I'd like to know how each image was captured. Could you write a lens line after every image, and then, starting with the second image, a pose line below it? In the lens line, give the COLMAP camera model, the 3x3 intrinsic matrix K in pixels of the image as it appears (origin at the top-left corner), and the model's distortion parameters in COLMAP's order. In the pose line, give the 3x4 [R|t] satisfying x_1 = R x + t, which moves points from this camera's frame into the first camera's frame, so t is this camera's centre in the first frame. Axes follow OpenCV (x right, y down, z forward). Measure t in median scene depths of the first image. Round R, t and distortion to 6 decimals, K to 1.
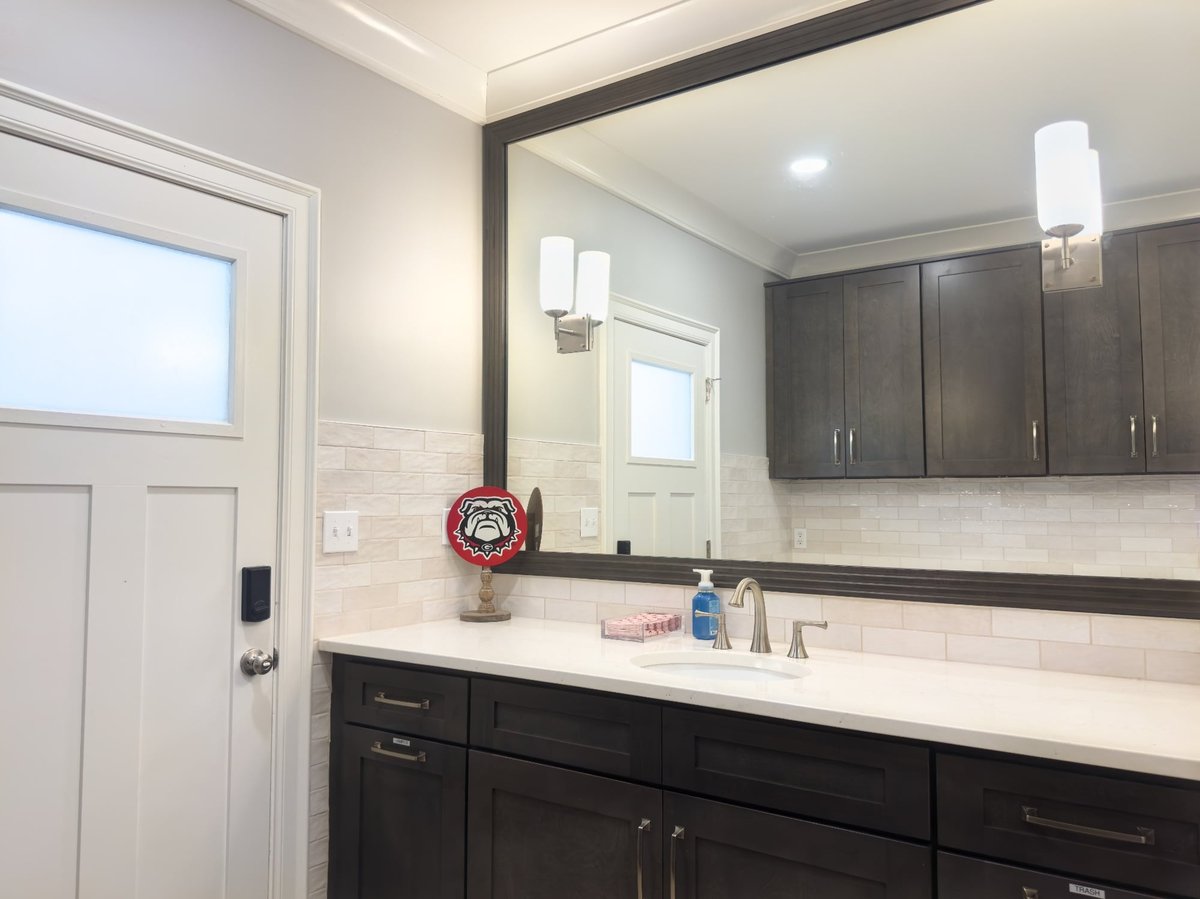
lens RADIAL K [[852.5, 0, 600.0], [0, 852.5, 449.5], [0, 0, 1]] dist [0.103465, -0.127057]
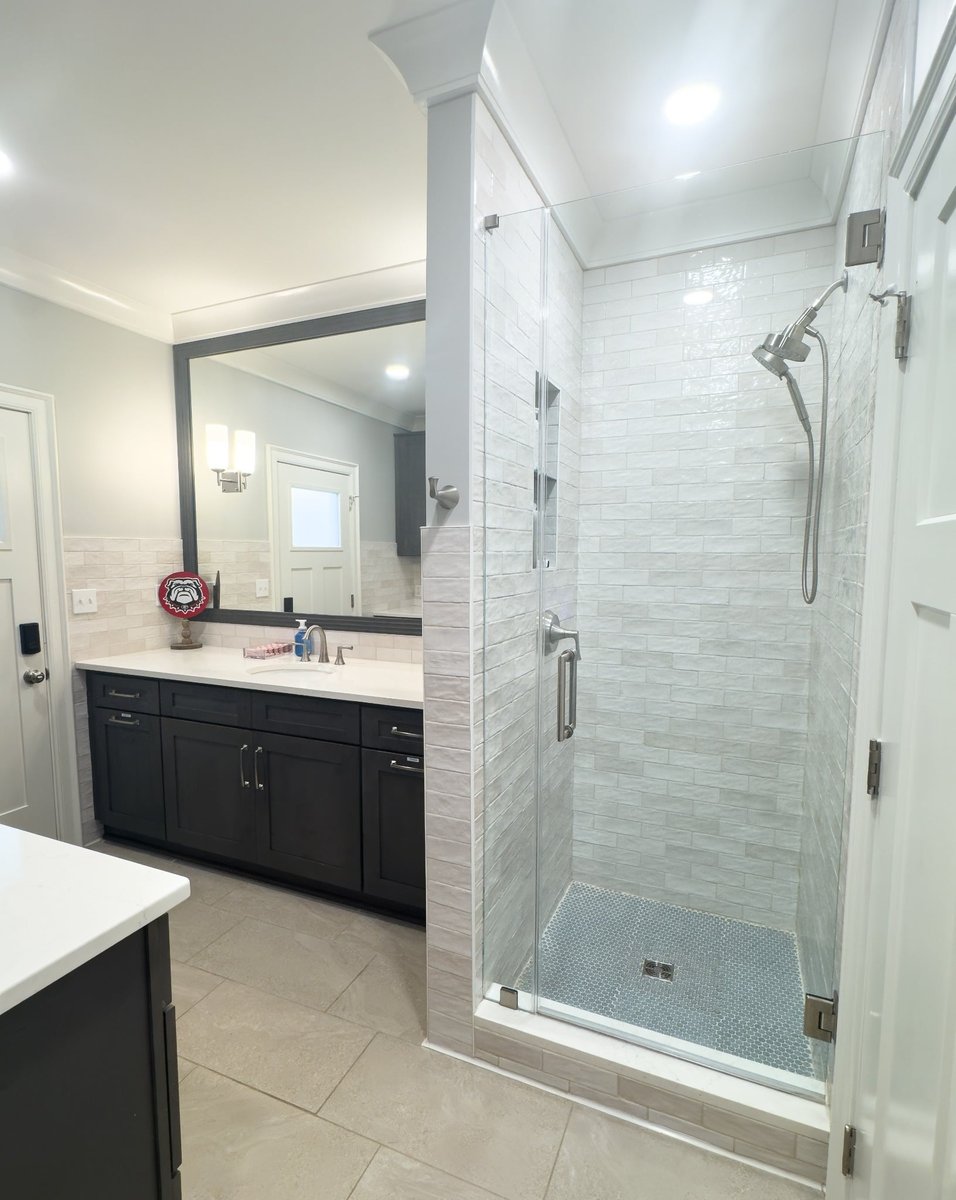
lens RADIAL K [[600.5, 0, 479.3], [0, 600.5, 607.1], [0, 0, 1]] dist [-0.002690, 0.000094]
pose [[0.981581, -0.016116, 0.190368, 0.225518], [-0.013367, 0.988200, 0.152583, -0.079580], [-0.190581, -0.152317, 0.969783, -0.291537]]
